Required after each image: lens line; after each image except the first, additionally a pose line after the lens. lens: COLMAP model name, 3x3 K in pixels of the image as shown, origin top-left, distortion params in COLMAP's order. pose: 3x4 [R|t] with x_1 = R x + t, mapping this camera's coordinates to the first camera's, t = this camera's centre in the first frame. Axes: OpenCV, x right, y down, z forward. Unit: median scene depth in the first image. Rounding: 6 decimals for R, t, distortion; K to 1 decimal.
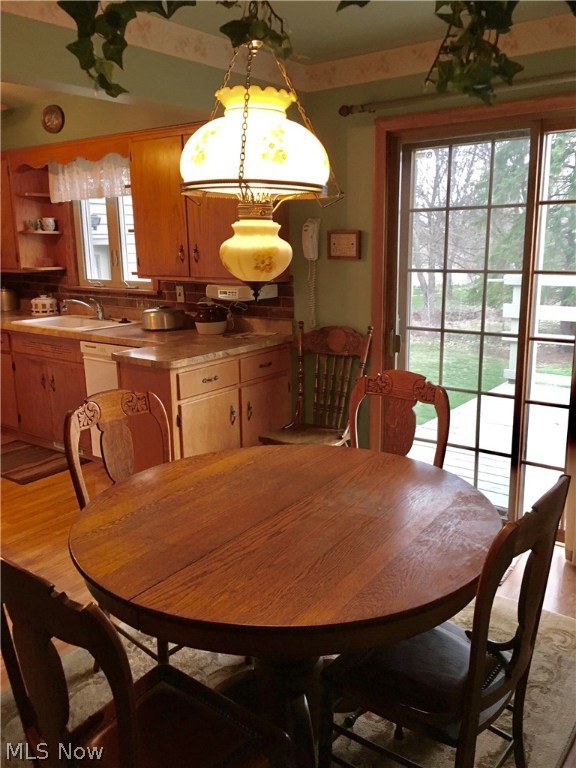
lens RADIAL K [[652.1, 0, 288.0], [0, 652.1, 384.0], [0, 0, 1]] dist [0.036326, -0.016551]
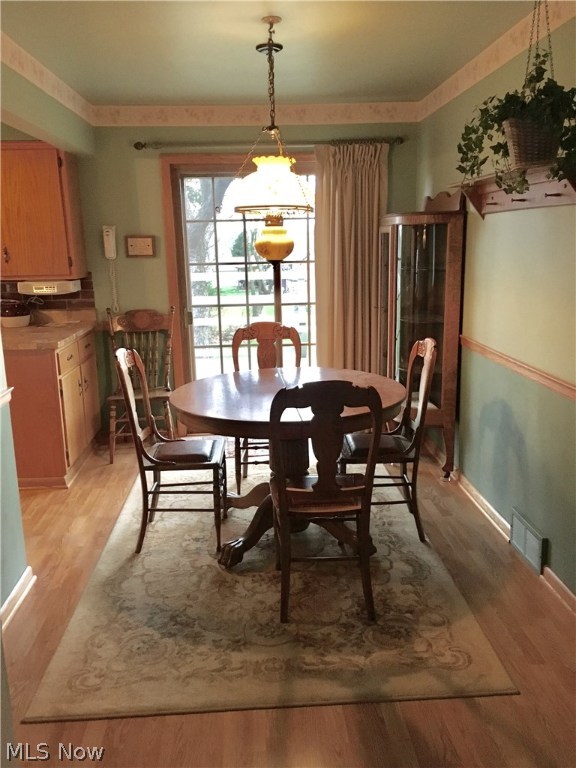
lens RADIAL K [[652.1, 0, 288.0], [0, 652.1, 384.0], [0, 0, 1]] dist [0.036326, -0.016551]
pose [[0.762827, -0.140996, 0.631042, -0.553147], [0.148691, 0.988033, 0.041017, 0.049040], [-0.629274, 0.062541, 0.774663, -0.181806]]
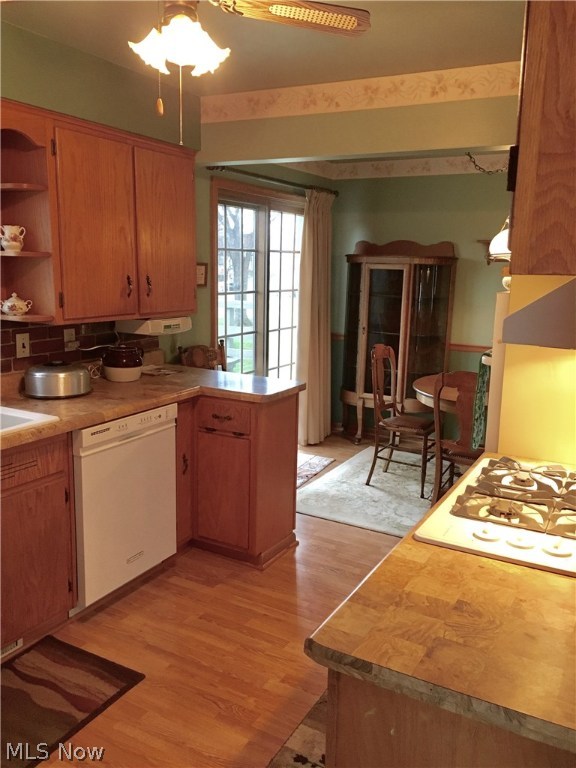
lens RADIAL K [[652.1, 0, 288.0], [0, 652.1, 384.0], [0, 0, 1]] dist [0.036326, -0.016551]
pose [[-0.161629, -0.175042, 0.971204, -1.106399], [0.189052, 0.960424, 0.204561, -0.232186], [-0.968574, 0.216671, -0.122140, 1.020678]]
